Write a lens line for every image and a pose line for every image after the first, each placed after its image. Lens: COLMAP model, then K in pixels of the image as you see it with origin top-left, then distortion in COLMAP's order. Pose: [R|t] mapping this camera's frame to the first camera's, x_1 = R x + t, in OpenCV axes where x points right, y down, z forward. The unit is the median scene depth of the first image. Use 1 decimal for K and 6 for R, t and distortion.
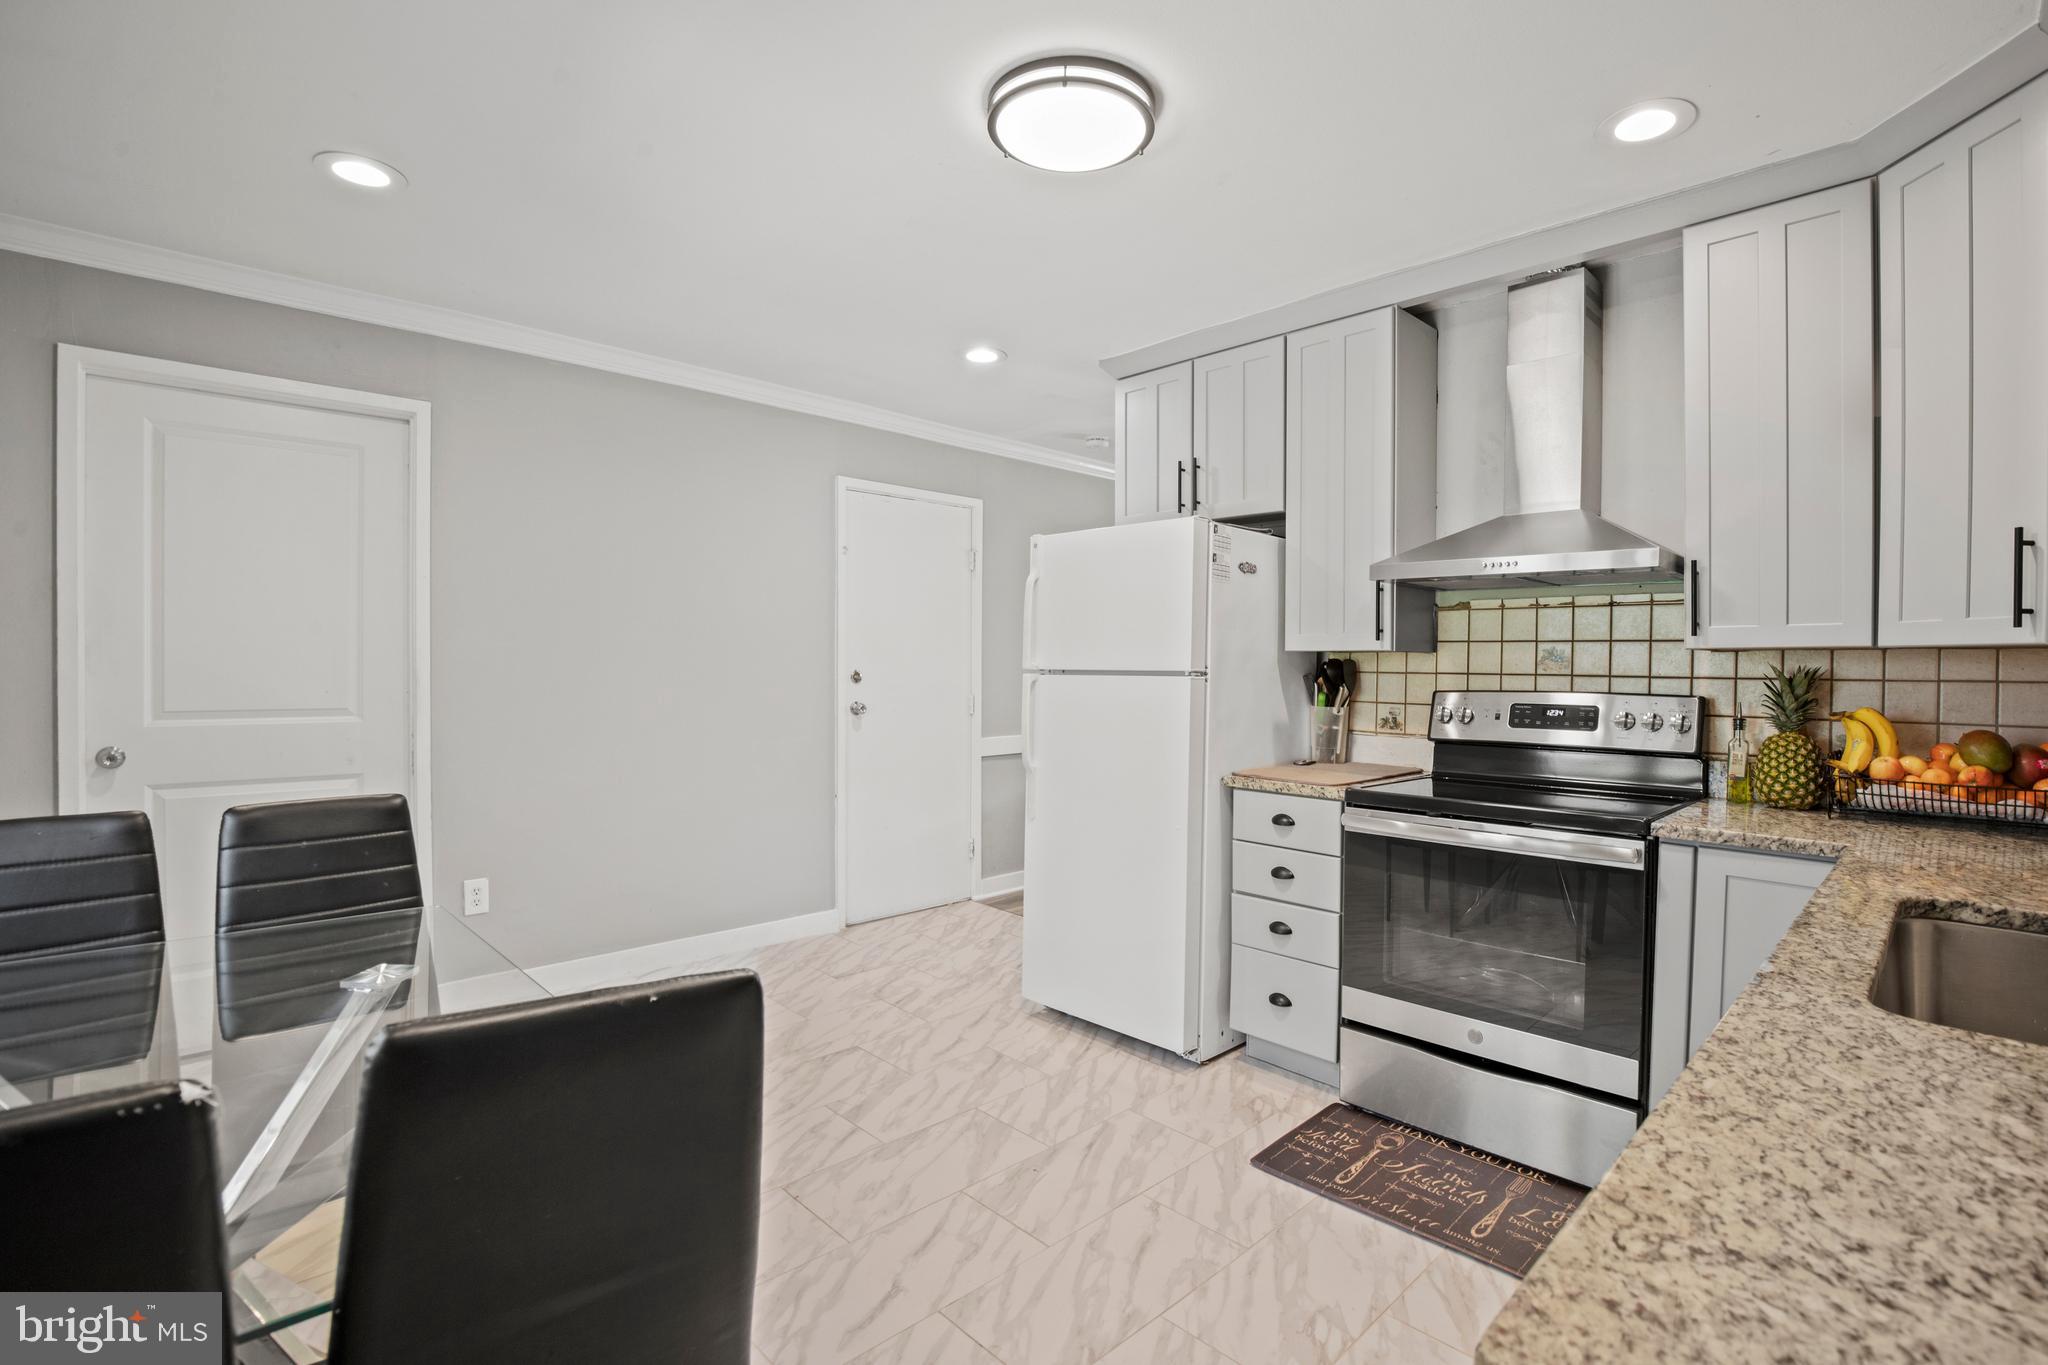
lens RADIAL K [[939.4, 0, 1051.3], [0, 939.4, 683.7], [0, 0, 1]] dist [-0.034408, -0.000062]
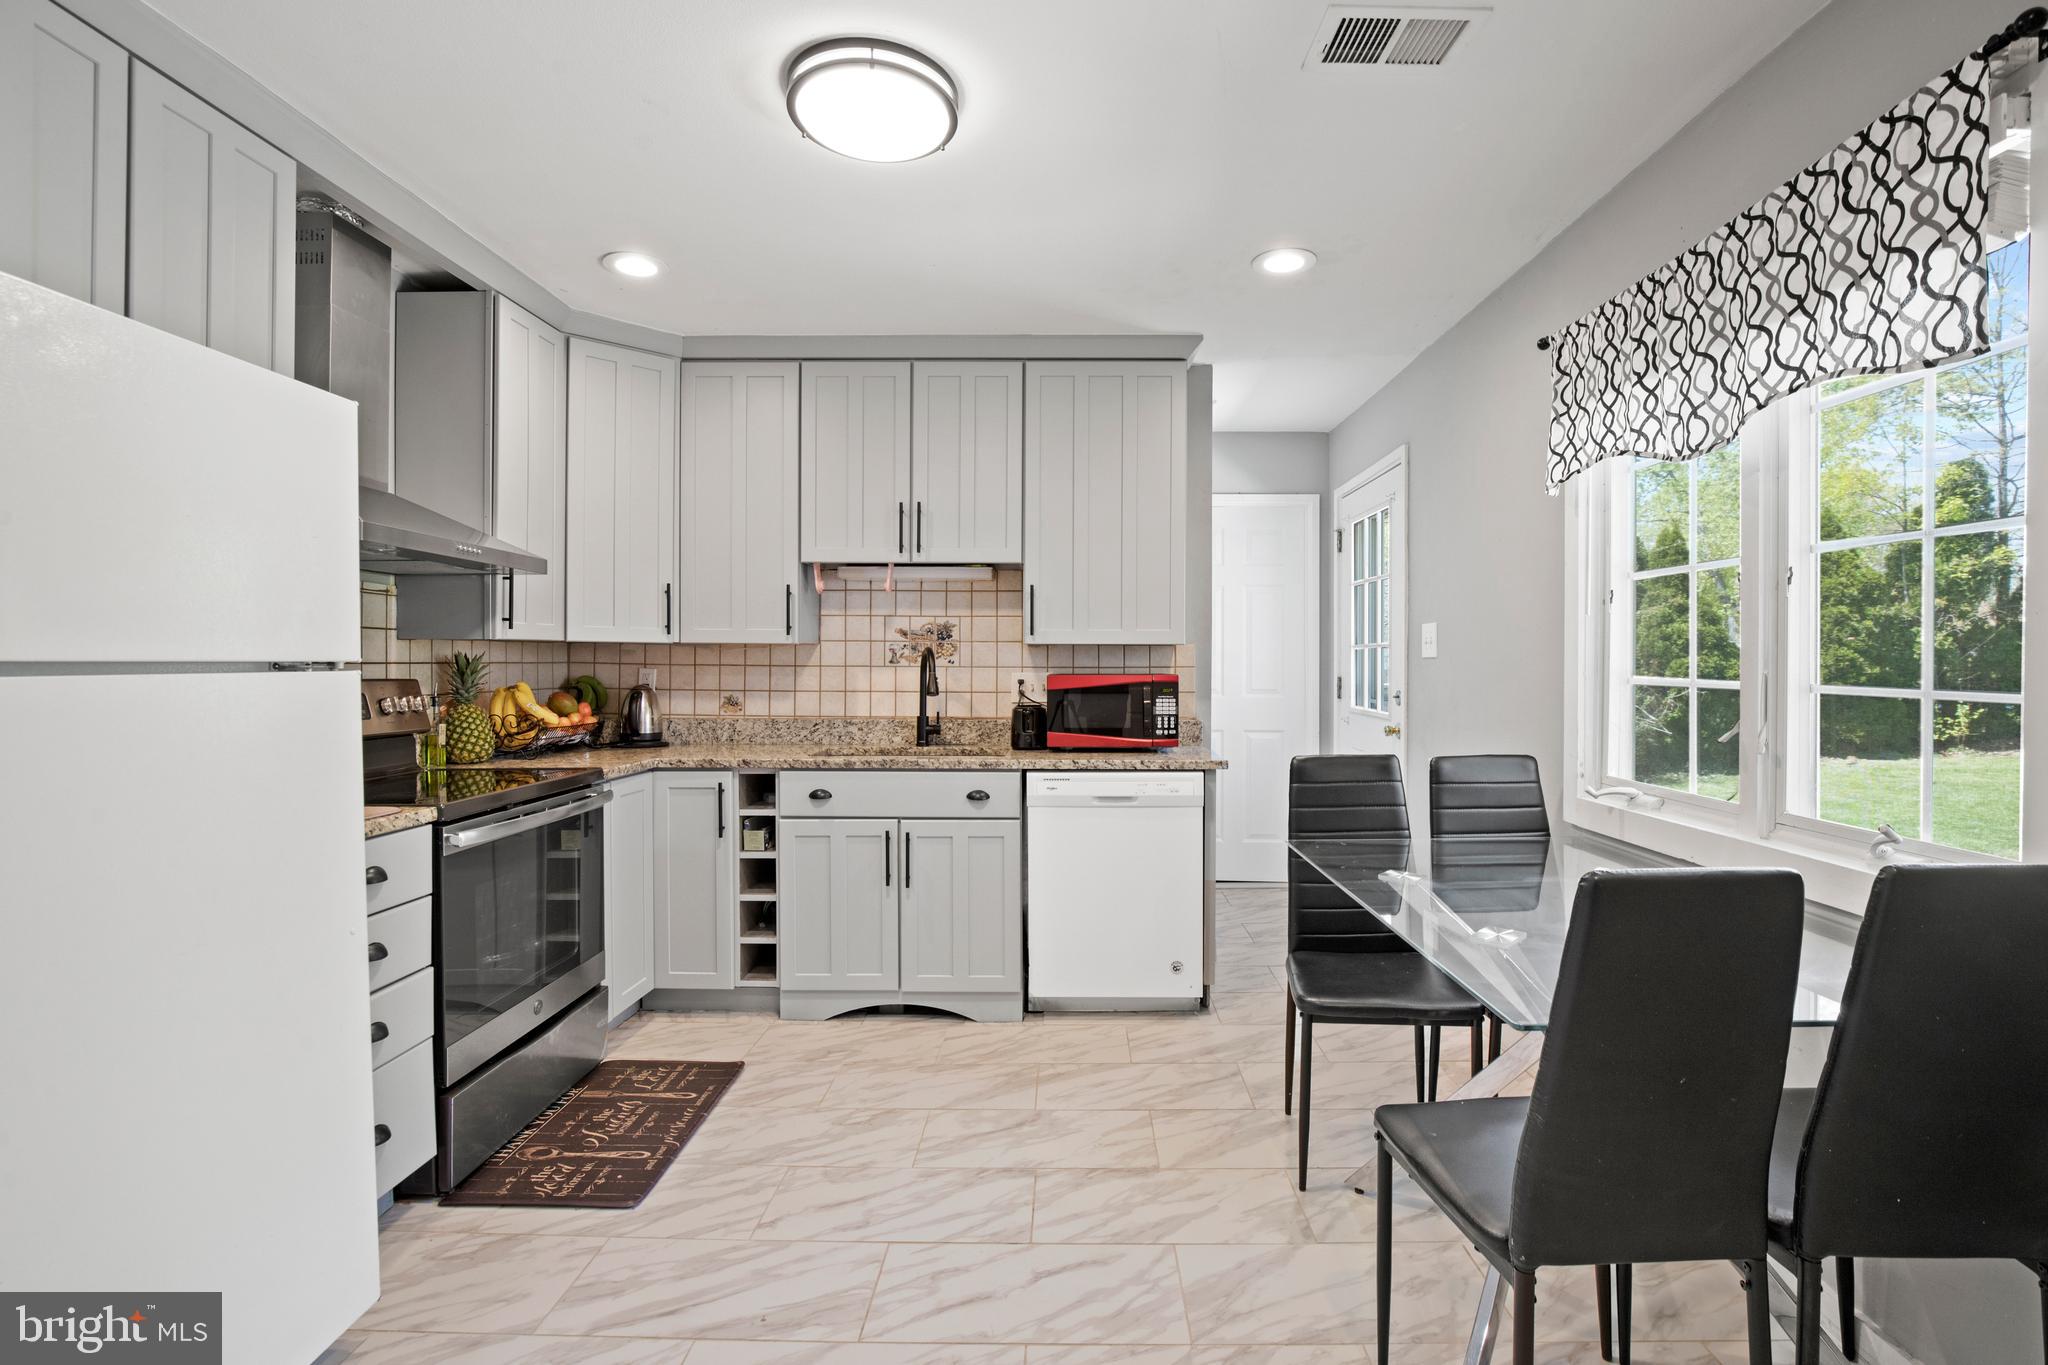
lens RADIAL K [[949.4, 0, 1055.6], [0, 949.4, 663.2], [0, 0, 1]] dist [-0.021383, 0.000076]
pose [[-0.700270, -0.010013, 0.713808, -0.693851], [0.006438, 0.999772, 0.020340, -0.025069], [-0.713849, 0.018839, -0.700046, 1.298174]]
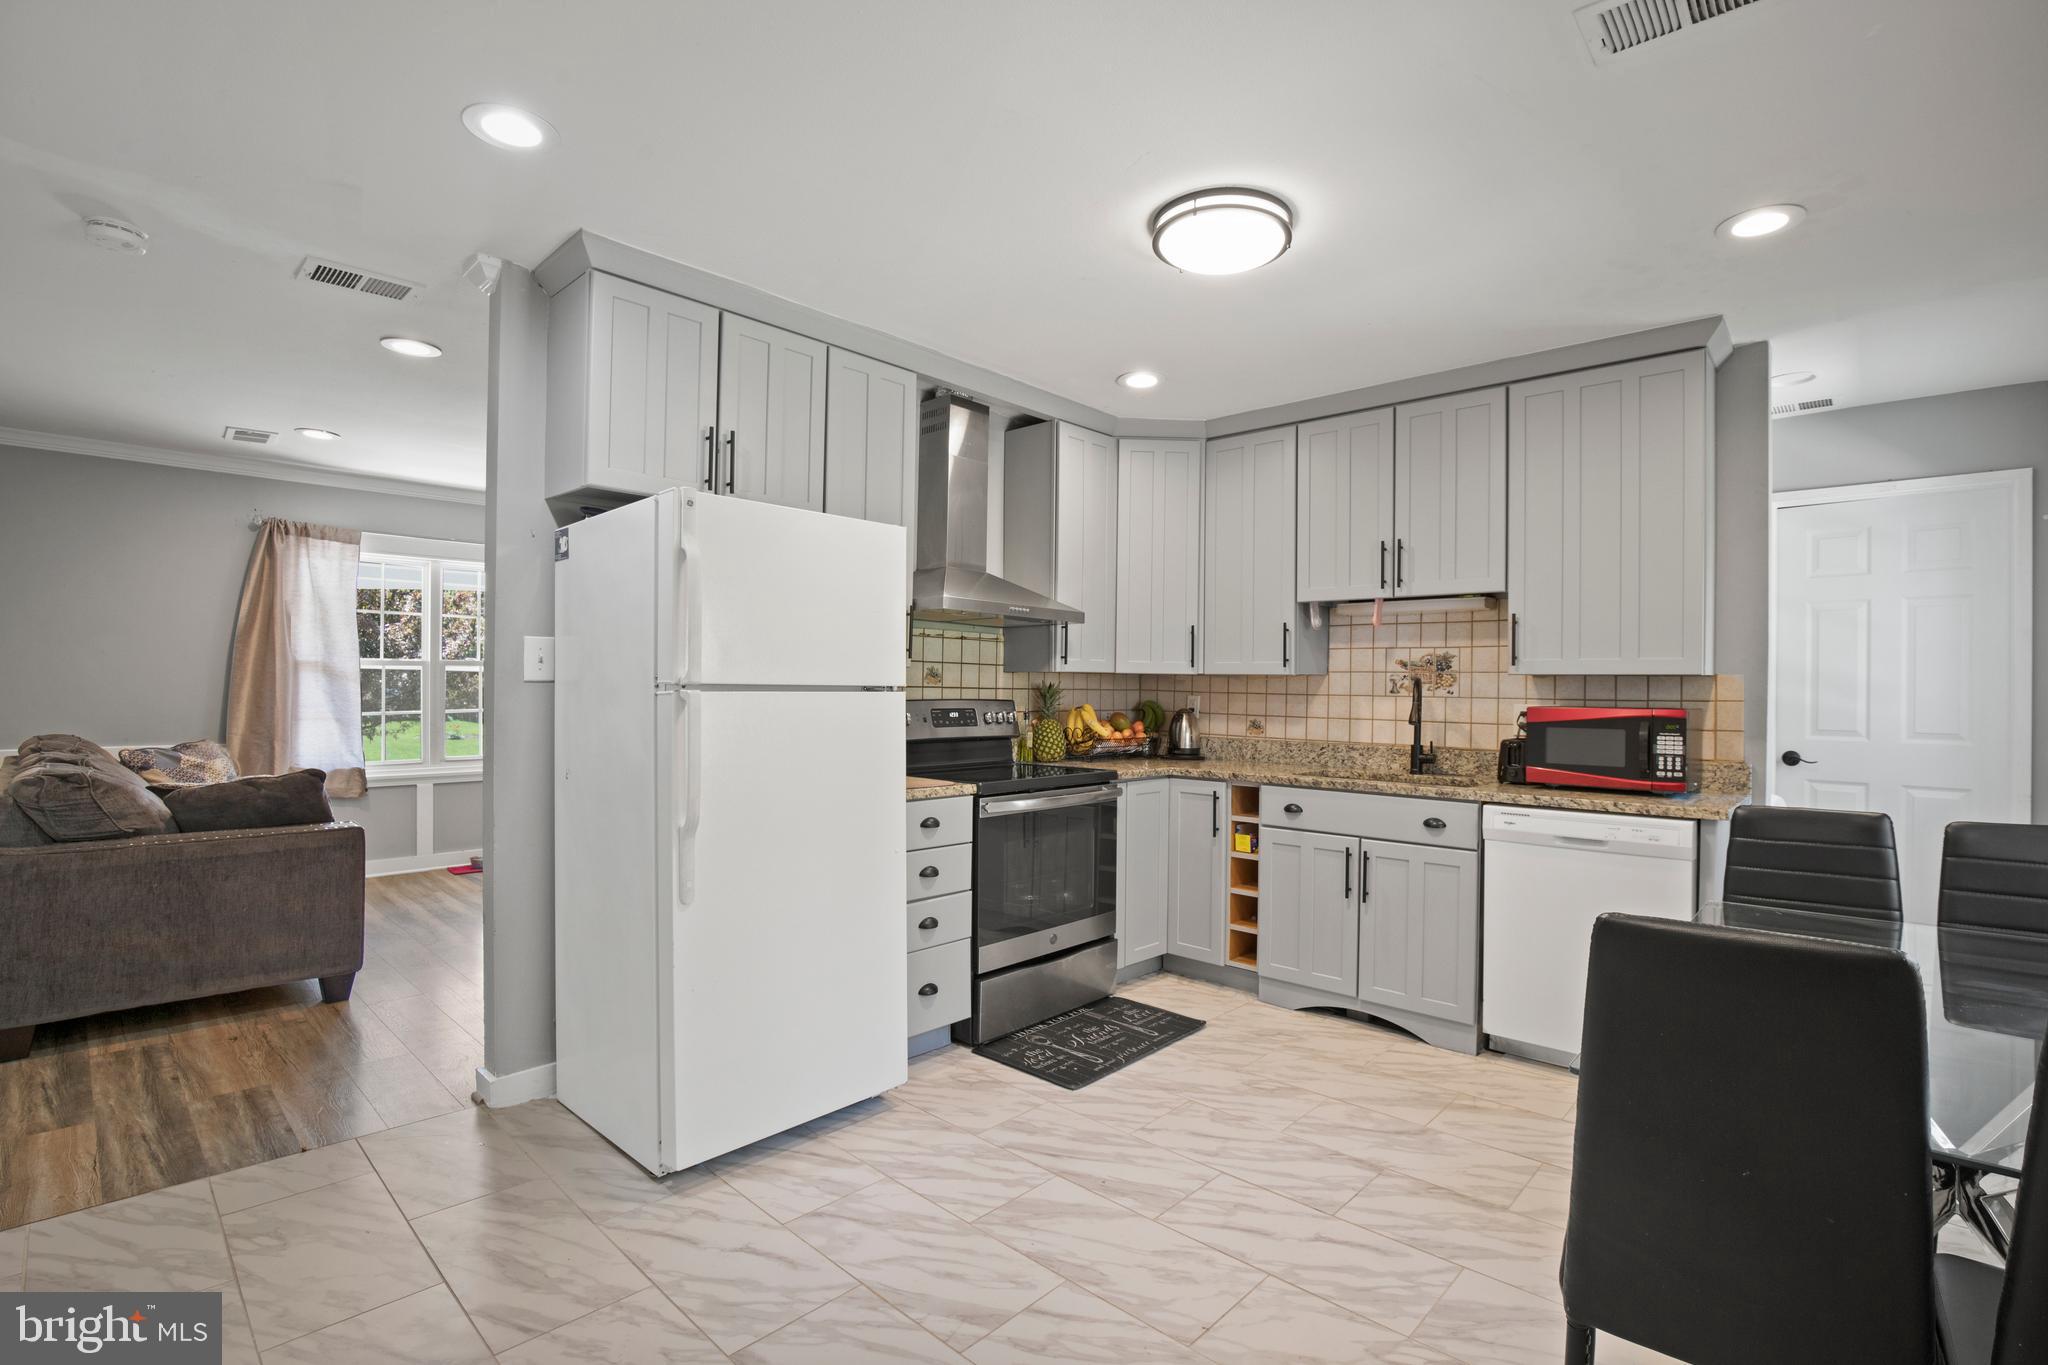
lens RADIAL K [[939.4, 0, 1051.3], [0, 939.4, 683.7], [0, 0, 1]] dist [-0.034408, -0.000062]
pose [[-0.051610, -0.004052, 0.998659, -0.978881], [0.006824, 0.999967, 0.004410, -0.022342], [-0.998644, 0.007043, -0.051581, 1.058791]]
